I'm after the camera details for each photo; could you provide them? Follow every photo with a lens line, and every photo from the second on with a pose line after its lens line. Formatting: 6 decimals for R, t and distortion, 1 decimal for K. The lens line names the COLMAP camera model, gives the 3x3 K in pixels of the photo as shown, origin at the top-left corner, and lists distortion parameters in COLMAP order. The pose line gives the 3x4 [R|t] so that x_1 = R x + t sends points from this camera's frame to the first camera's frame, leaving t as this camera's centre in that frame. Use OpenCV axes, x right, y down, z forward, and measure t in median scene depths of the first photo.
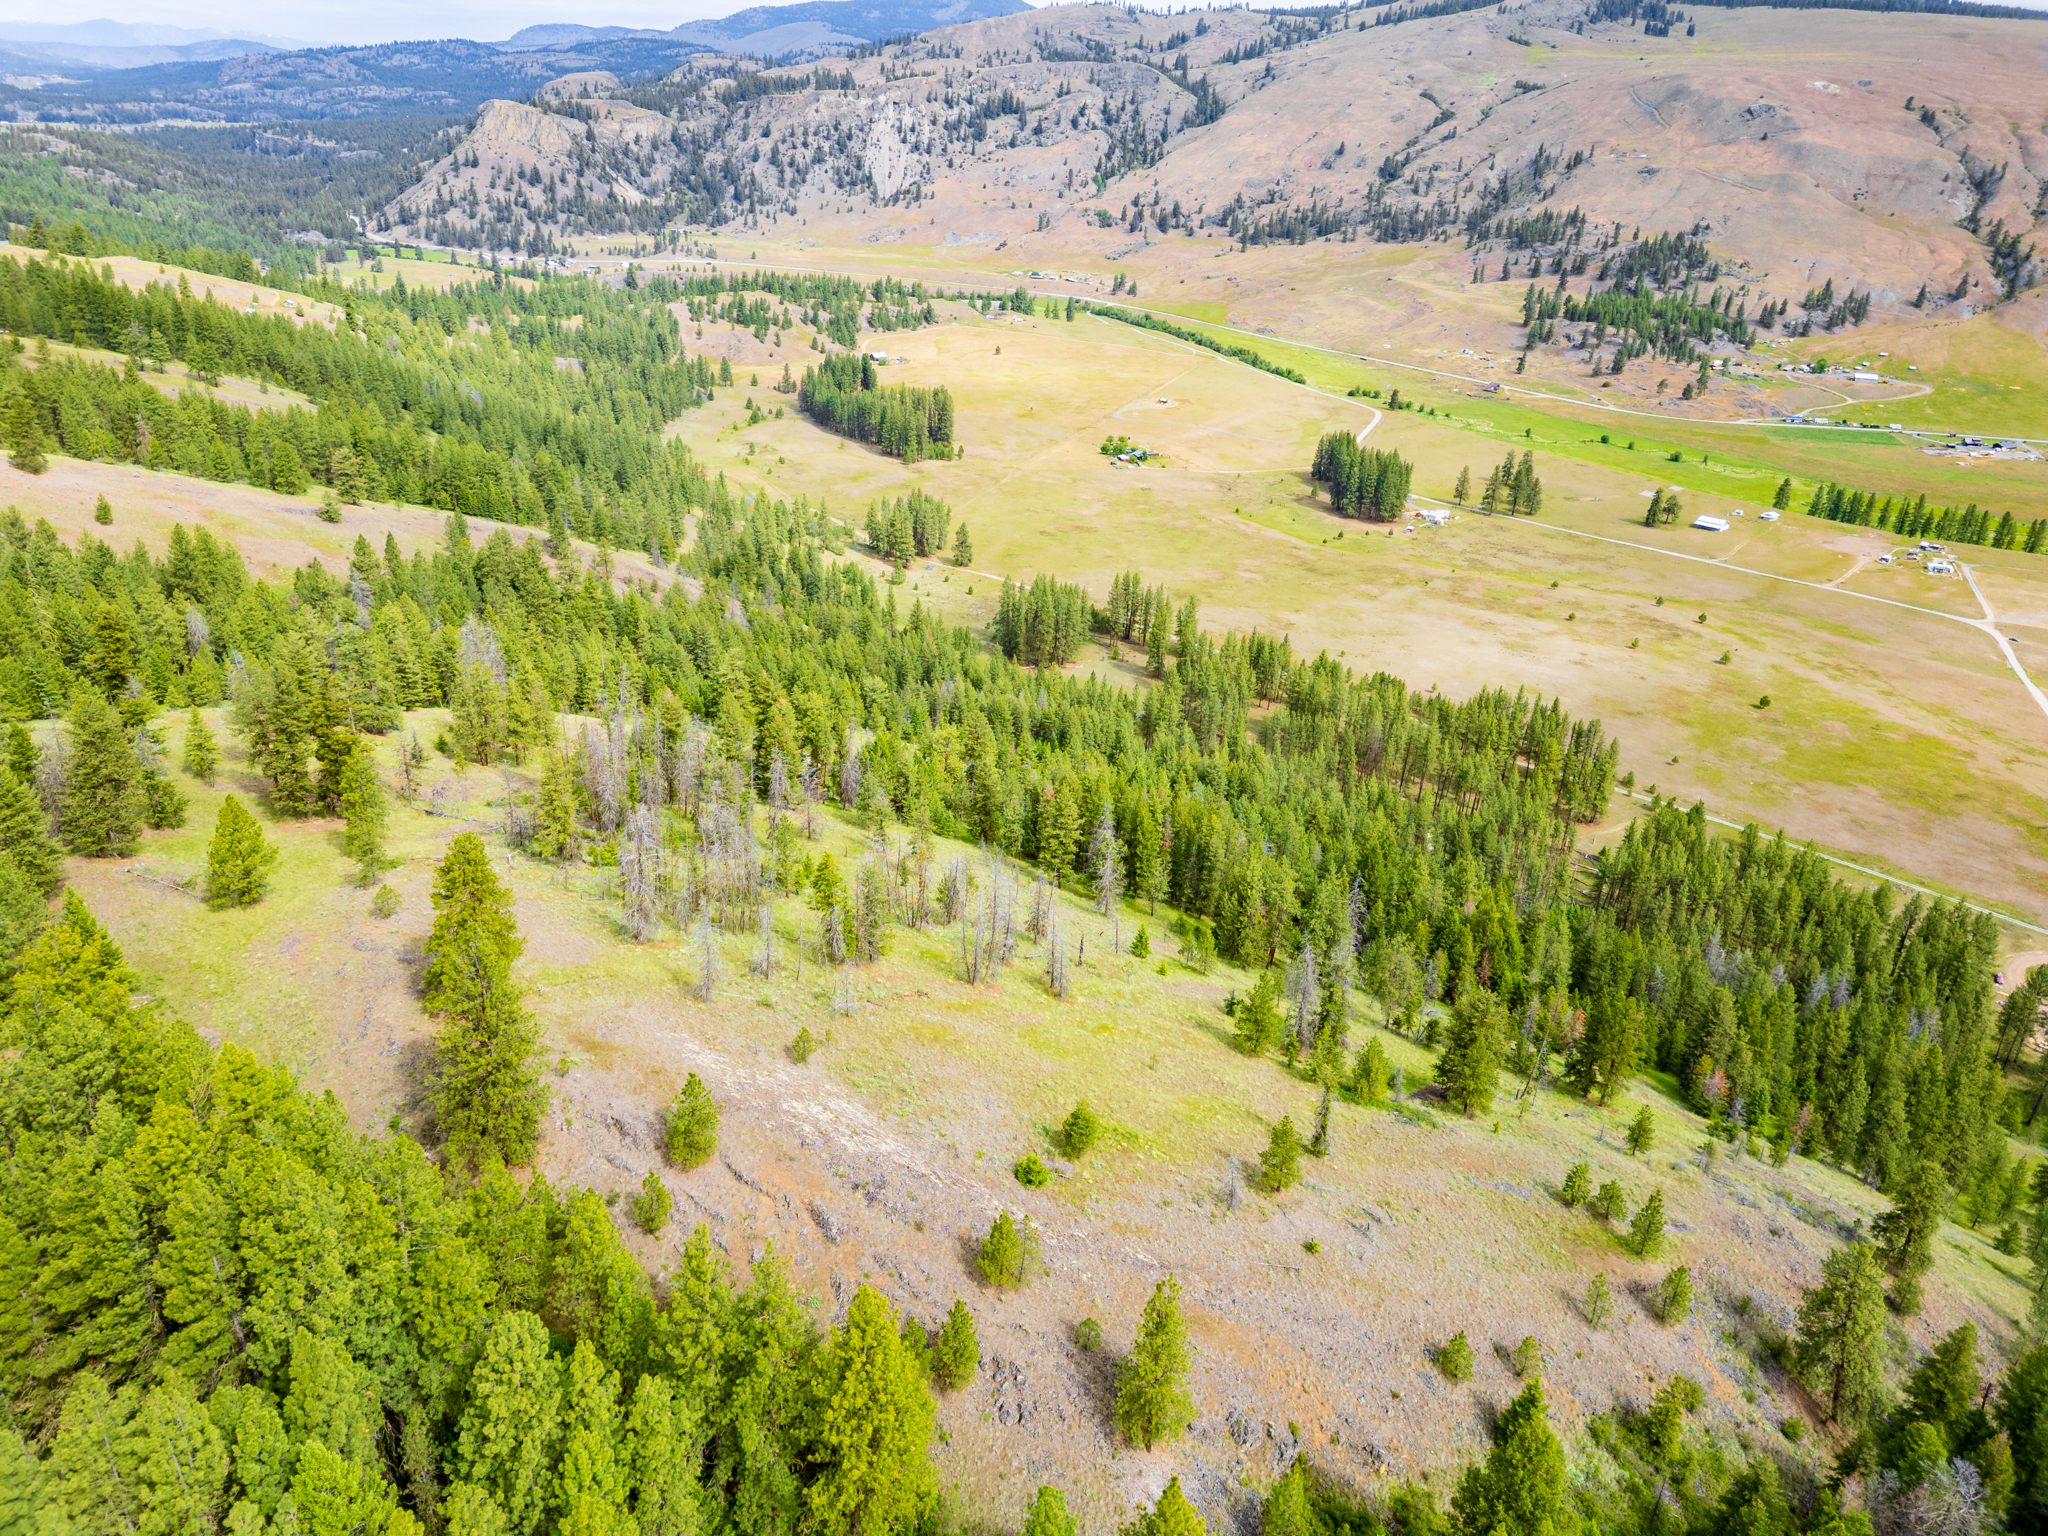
lens RADIAL K [[1422.9, 0, 1024.0], [0, 1422.9, 768.0], [0, 0, 1]] dist [0.059551, -0.043631]
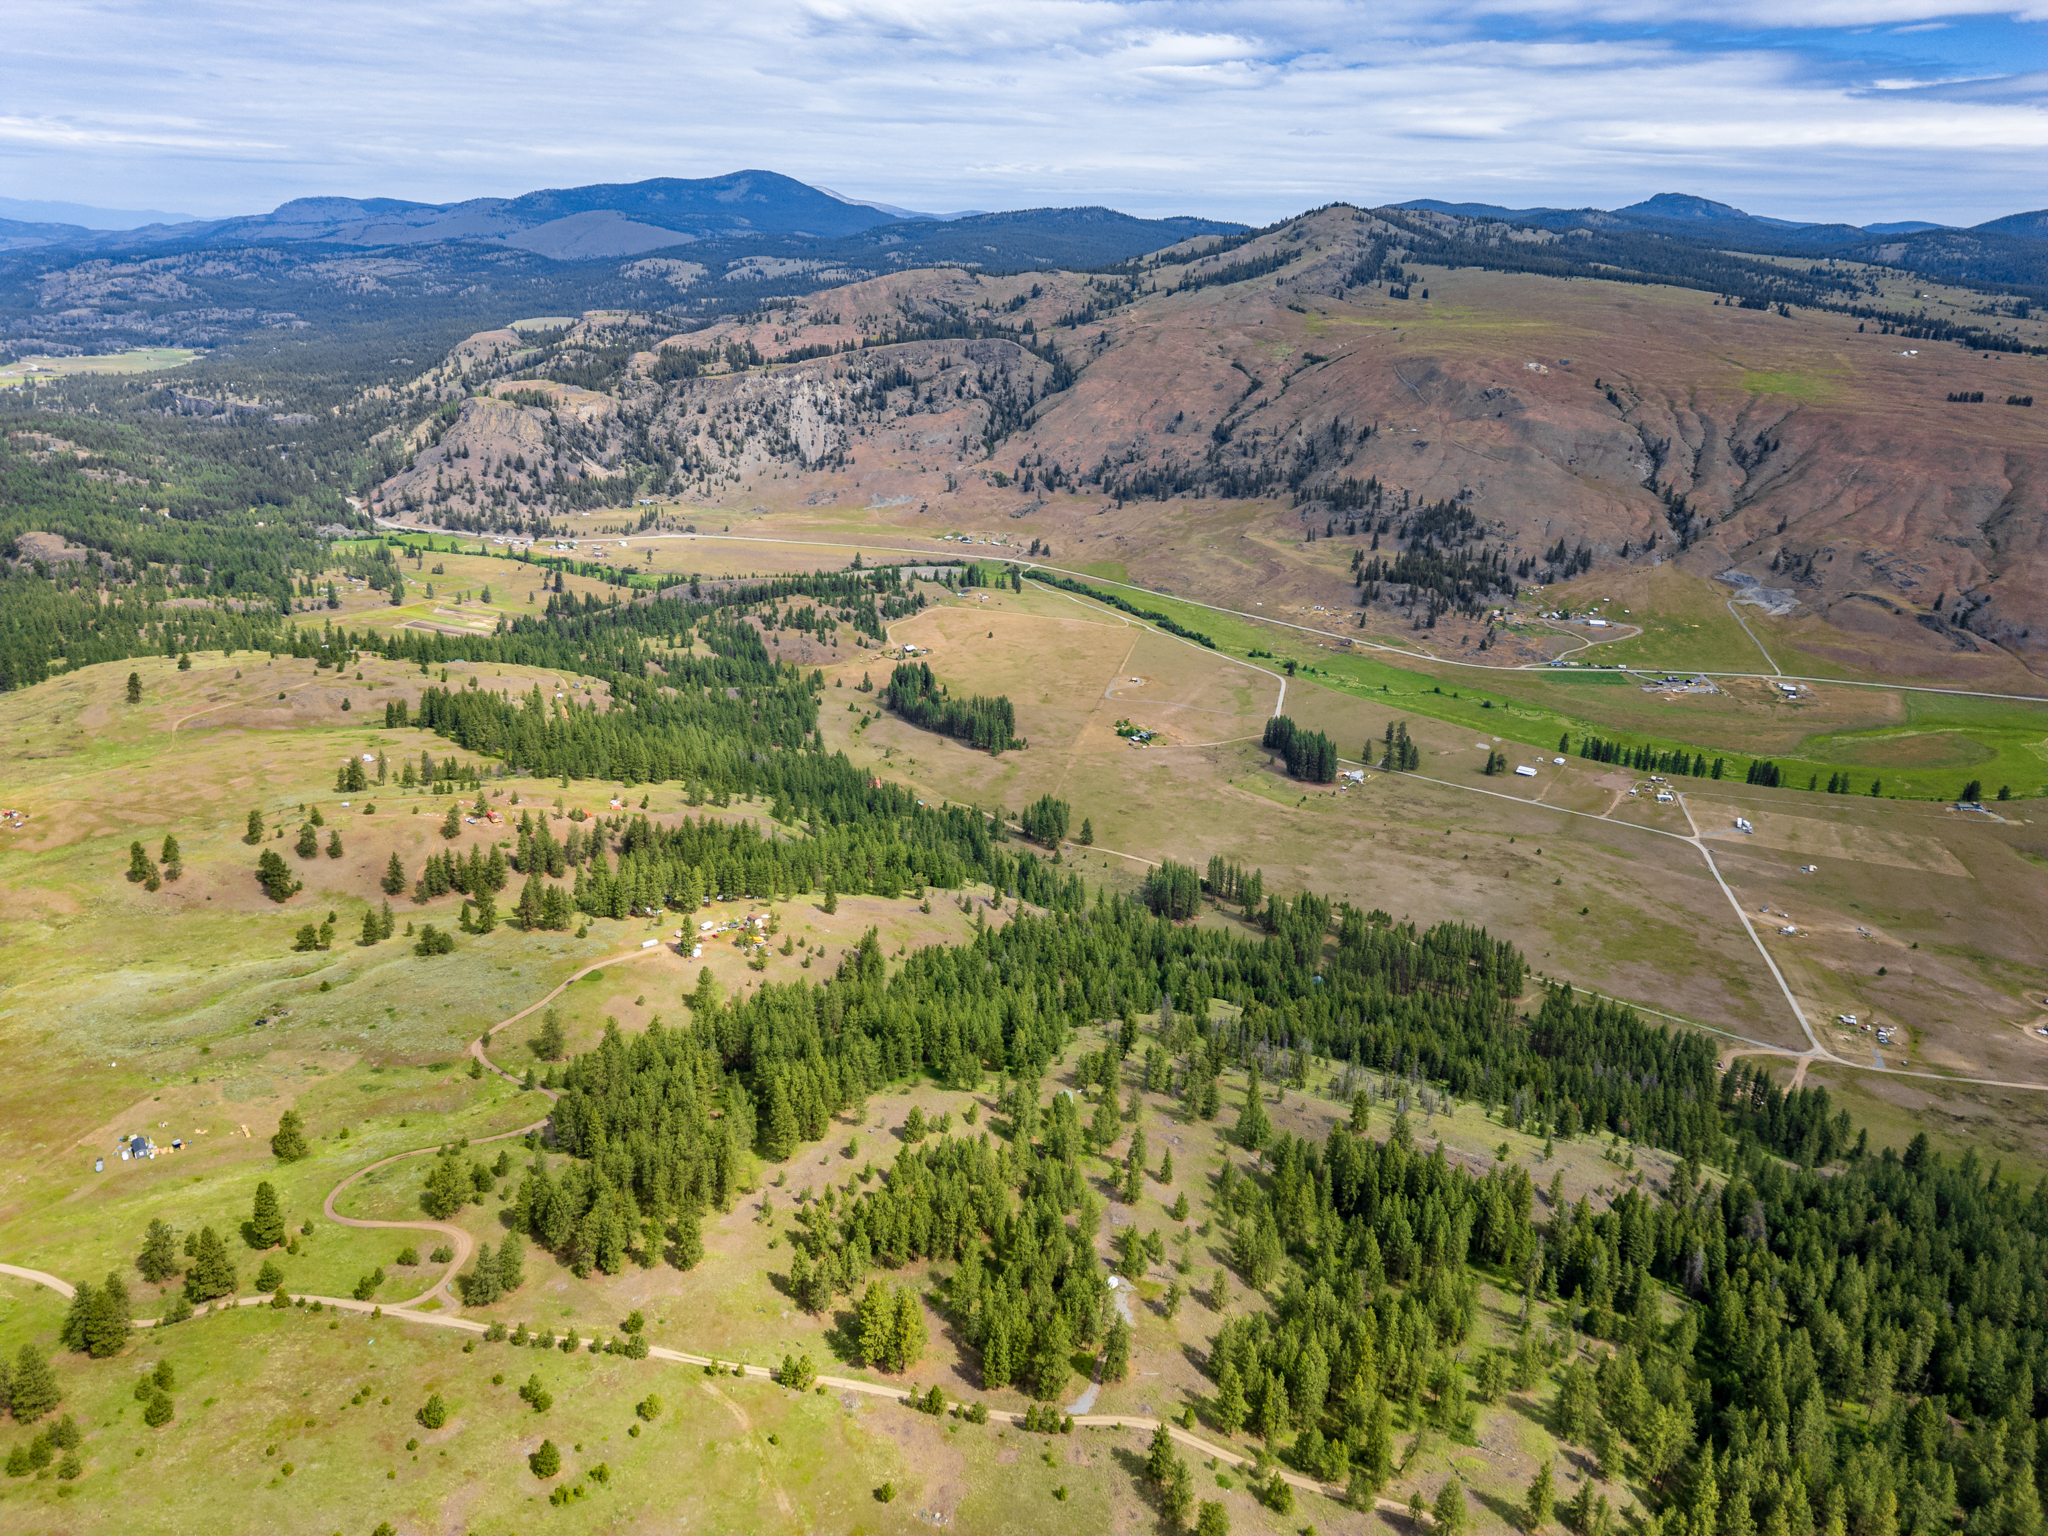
lens RADIAL K [[1422.8, 0, 1024.0], [0, 1422.8, 768.0], [0, 0, 1]] dist [0.079478, -0.077969]
pose [[0.987169, -0.067945, 0.144499, -0.124106], [0.079663, 0.993851, -0.076908, -0.041947], [-0.138385, 0.087432, 0.986512, -0.200651]]
